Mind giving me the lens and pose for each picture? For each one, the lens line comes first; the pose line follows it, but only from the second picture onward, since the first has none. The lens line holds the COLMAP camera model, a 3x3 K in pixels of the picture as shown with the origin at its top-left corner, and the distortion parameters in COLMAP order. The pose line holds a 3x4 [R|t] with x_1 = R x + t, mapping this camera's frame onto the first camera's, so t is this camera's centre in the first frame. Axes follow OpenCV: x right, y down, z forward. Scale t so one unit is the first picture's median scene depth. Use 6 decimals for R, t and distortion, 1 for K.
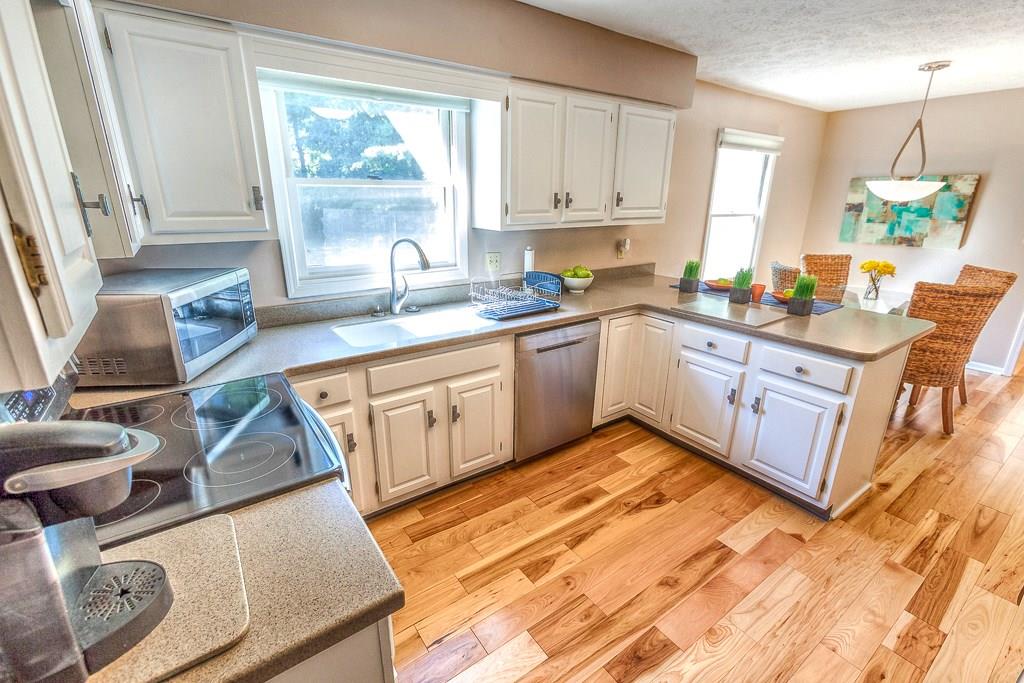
lens RADIAL K [[453.1, 0, 508.9], [0, 453.1, 346.5], [0, 0, 1]] dist [0.001257, 0.002539]
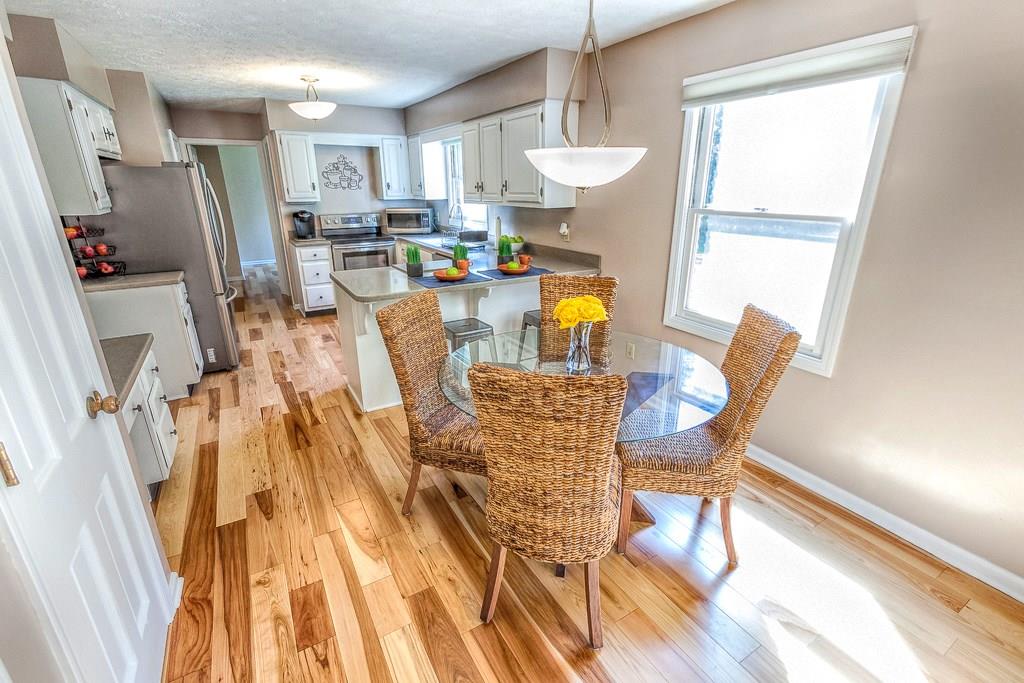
lens RADIAL K [[453.1, 0, 507.4], [0, 453.1, 335.3], [0, 0, 1]] dist [0.001257, 0.002539]
pose [[-0.083936, 0.314929, -0.945396, 2.331433], [-0.297863, 0.897437, 0.325398, -0.520313], [0.950911, 0.308911, 0.018478, 1.587109]]
